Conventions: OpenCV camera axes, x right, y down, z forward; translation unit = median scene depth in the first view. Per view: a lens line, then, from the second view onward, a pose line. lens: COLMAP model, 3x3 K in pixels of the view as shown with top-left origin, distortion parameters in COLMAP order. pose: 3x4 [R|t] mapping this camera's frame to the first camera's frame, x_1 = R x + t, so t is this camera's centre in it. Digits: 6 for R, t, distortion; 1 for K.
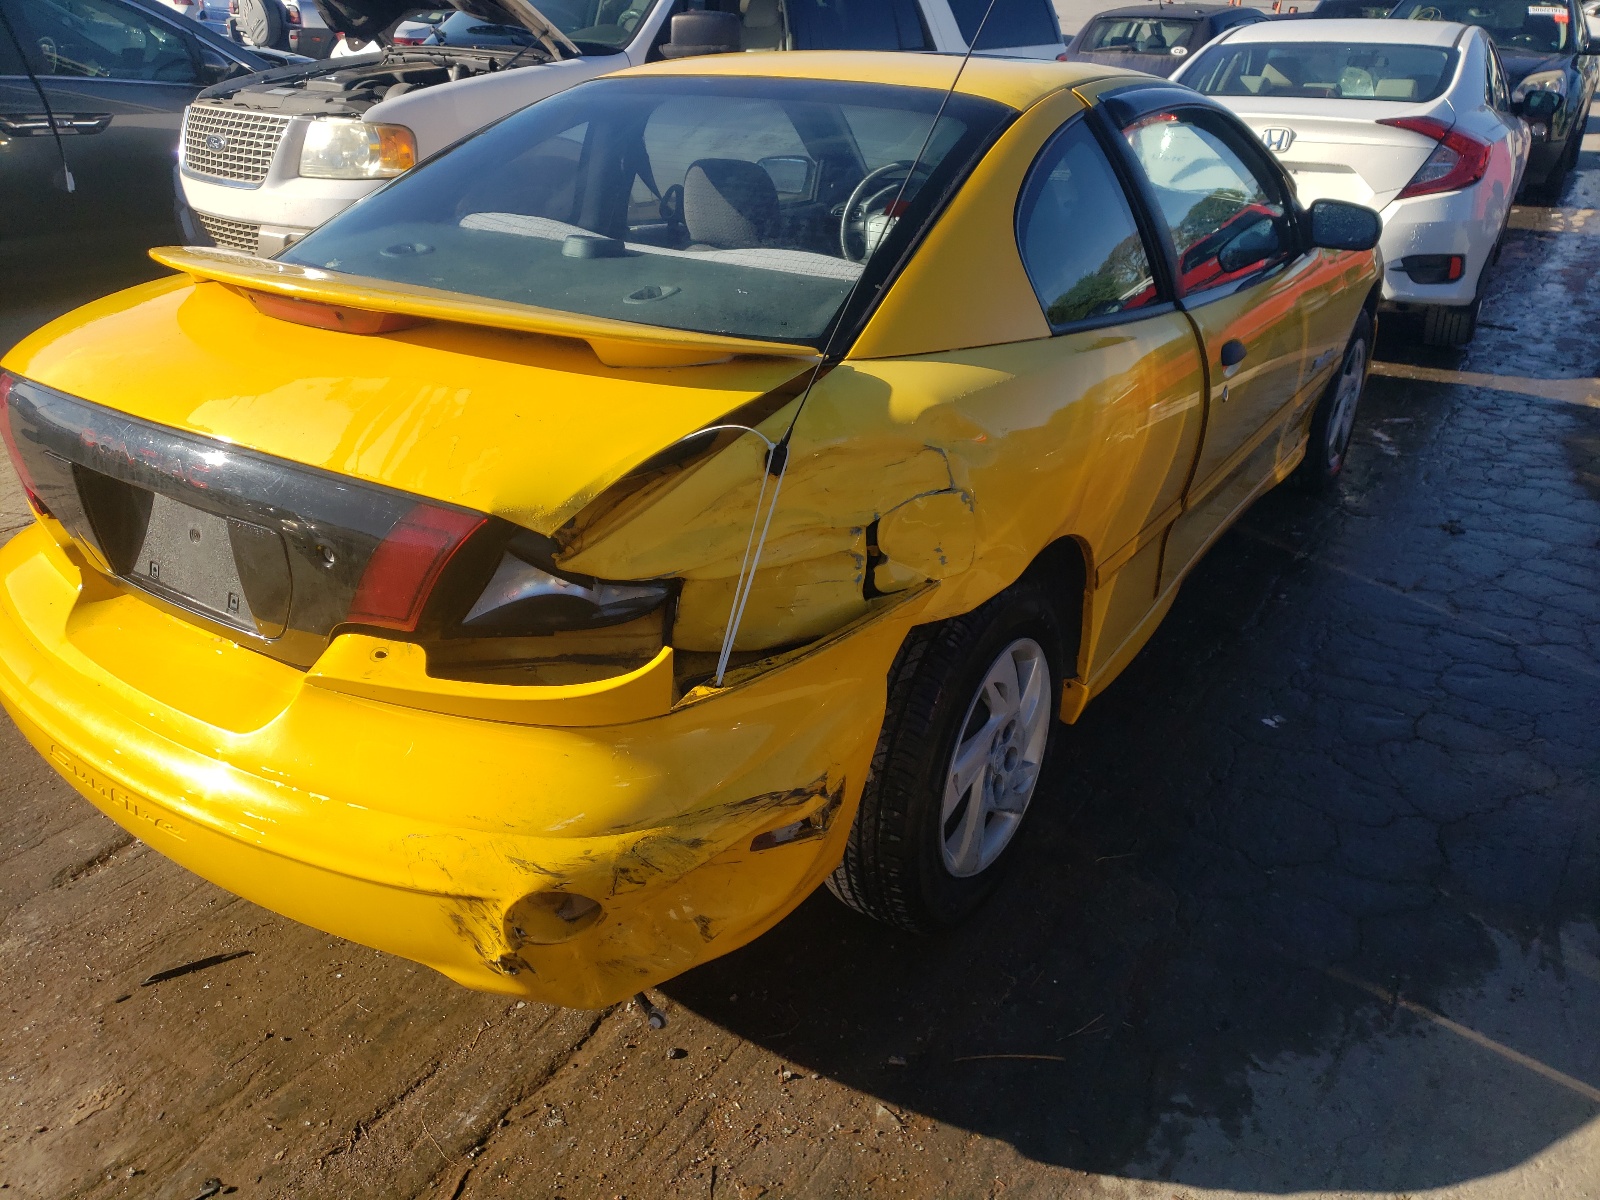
lens RADIAL K [[1235.1, 0, 800.0], [0, 1235.1, 600.0], [0, 0, 1]] dist [0.010960, 0.012722]
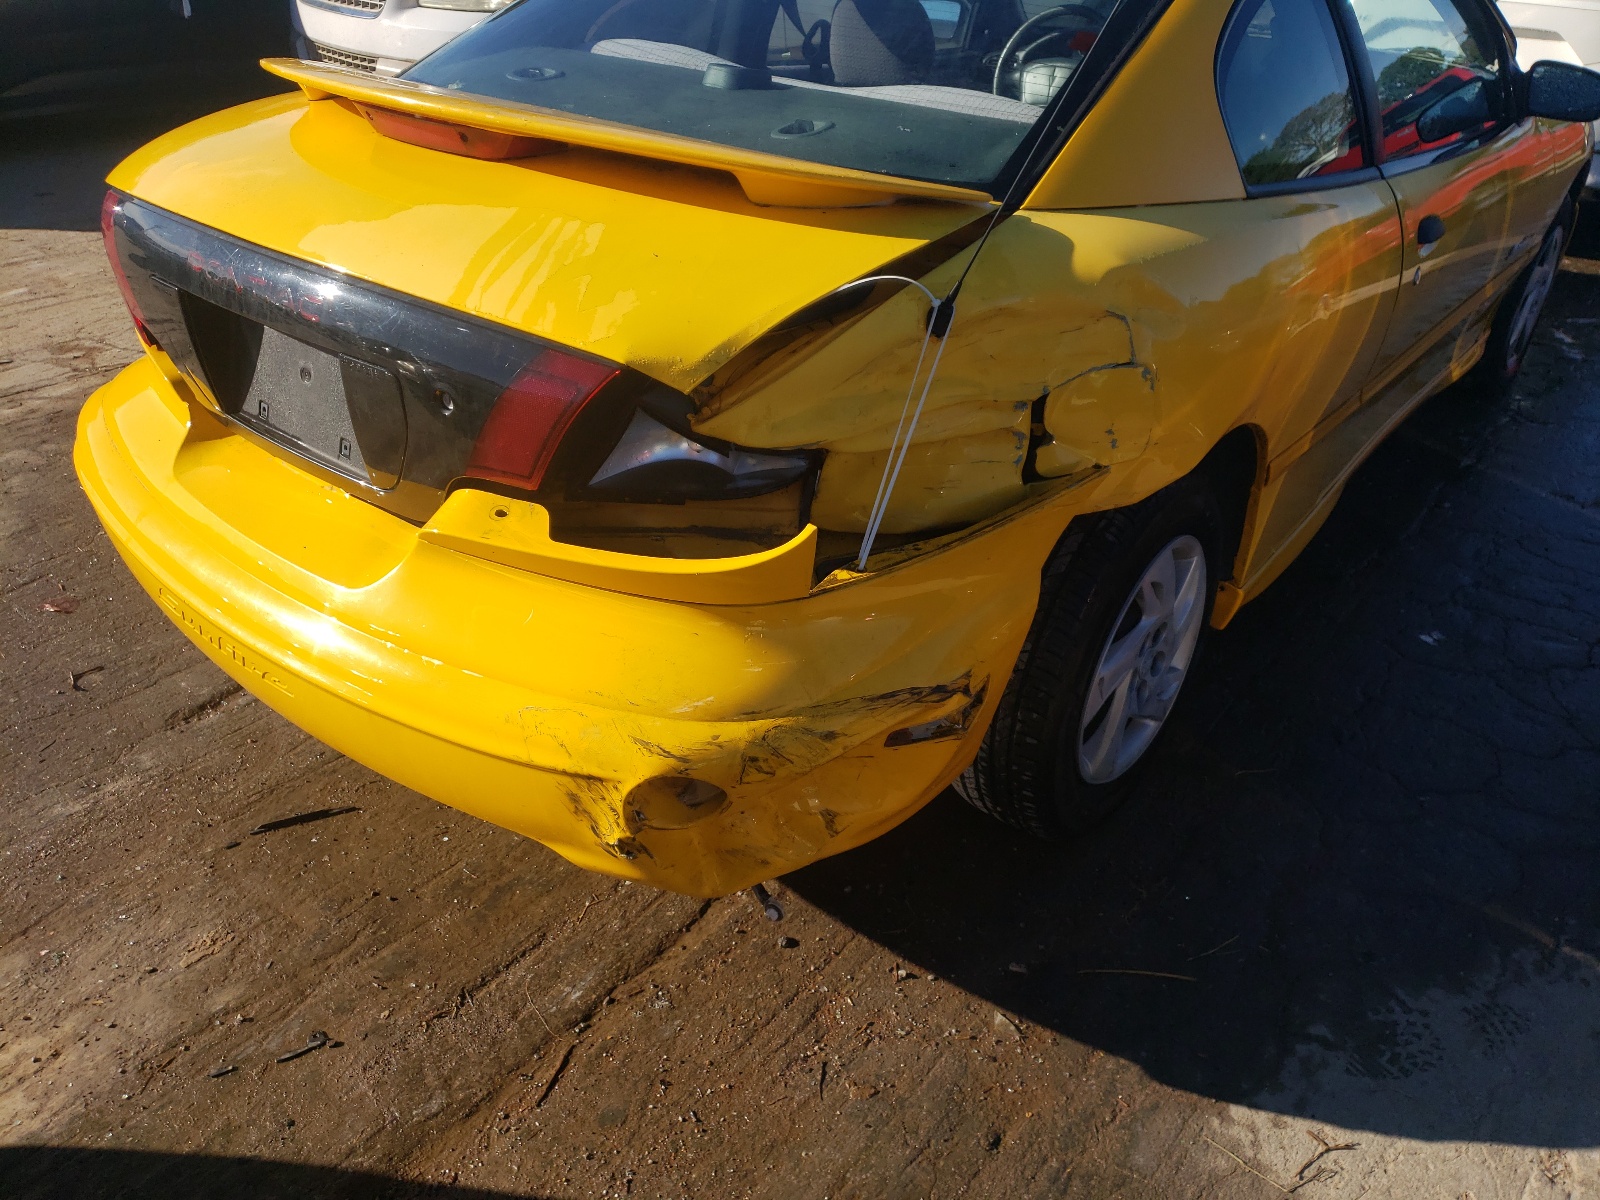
lens RADIAL K [[1130.3, 0, 800.0], [0, 1130.3, 600.0], [0, 0, 1]] dist [0.009955, 0.001509]
pose [[0.997276, 0.059441, -0.043680, -0.068323], [-0.054658, 0.993121, 0.103548, 0.007635], [0.049534, -0.100879, 0.993665, 0.150433]]
